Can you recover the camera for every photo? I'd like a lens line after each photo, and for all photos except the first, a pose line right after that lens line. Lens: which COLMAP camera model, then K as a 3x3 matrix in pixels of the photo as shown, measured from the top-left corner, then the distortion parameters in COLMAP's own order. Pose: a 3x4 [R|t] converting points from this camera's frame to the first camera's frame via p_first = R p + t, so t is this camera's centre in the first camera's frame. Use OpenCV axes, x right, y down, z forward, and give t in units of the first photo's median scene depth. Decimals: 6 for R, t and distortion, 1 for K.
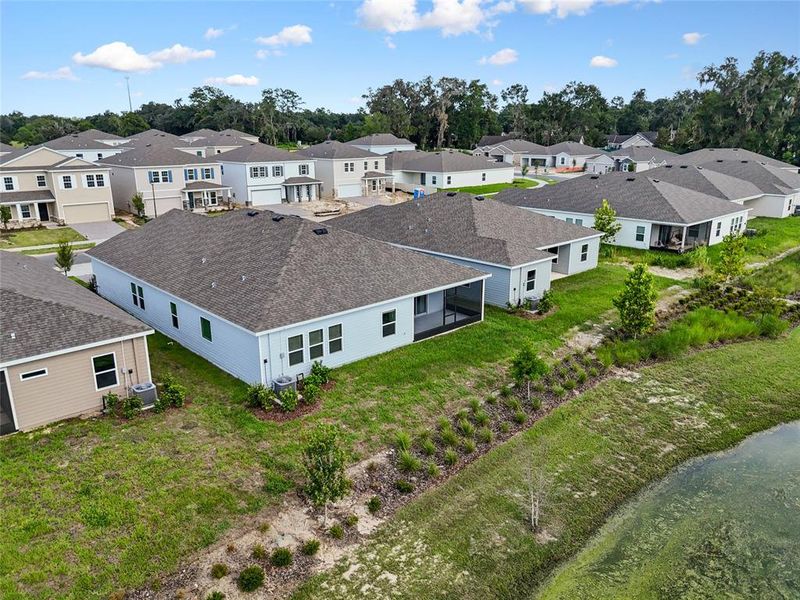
lens RADIAL K [[589.6, 0, 400.0], [0, 589.6, 300.0], [0, 0, 1]] dist [0.082765, -0.088148]
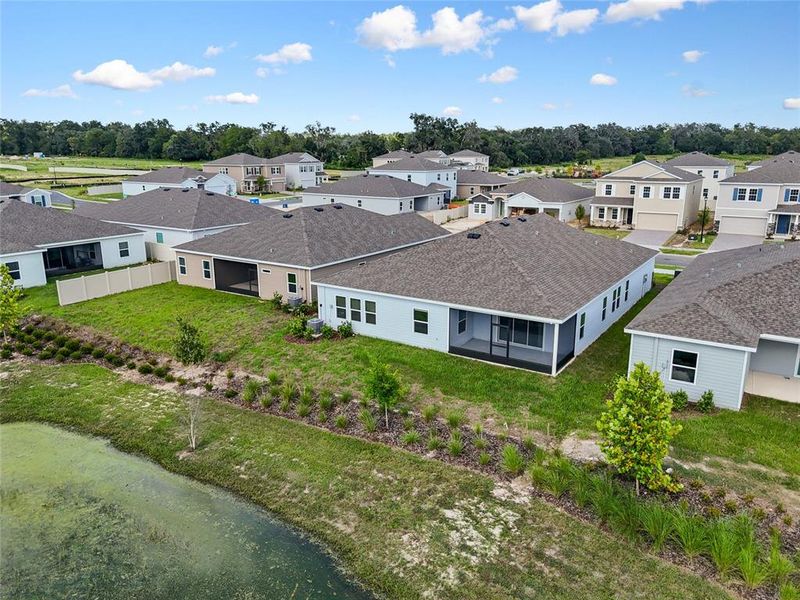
lens RADIAL K [[589.6, 0, 400.0], [0, 589.6, 300.0], [0, 0, 1]] dist [0.082765, -0.088148]
pose [[0.245741, 0.241901, -0.938667, 0.960159], [-0.268103, 0.947547, 0.174000, -0.172334], [0.931521, 0.208901, 0.297706, 0.636890]]
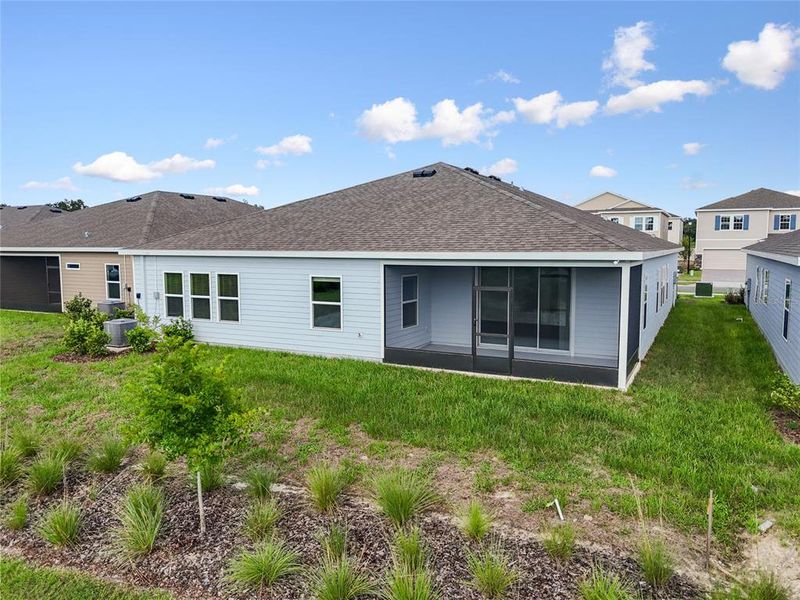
lens RADIAL K [[594.2, 0, 400.0], [0, 594.2, 300.0], [0, 0, 1]] dist [0.031745, -0.006783]
pose [[0.348192, 0.089701, -0.933122, 0.490530], [-0.259100, 0.965843, -0.003836, 0.022416], [0.900905, 0.243107, 0.359540, 0.867072]]
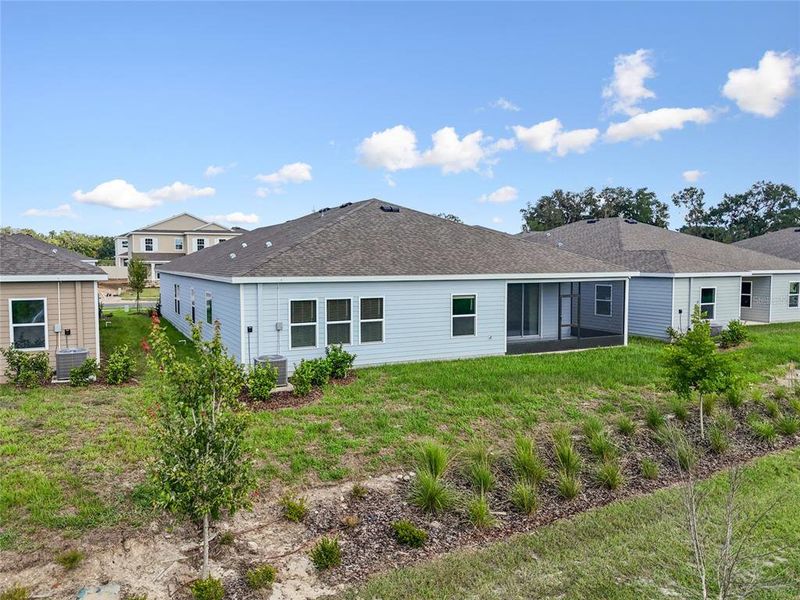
lens RADIAL K [[594.2, 0, 400.0], [0, 594.2, 300.0], [0, 0, 1]] dist [0.031745, -0.006783]
pose [[0.963788, 0.020651, -0.265870, 0.086756], [-0.076540, 0.976470, -0.201616, 0.160326], [0.255451, 0.214664, 0.942690, 0.357134]]
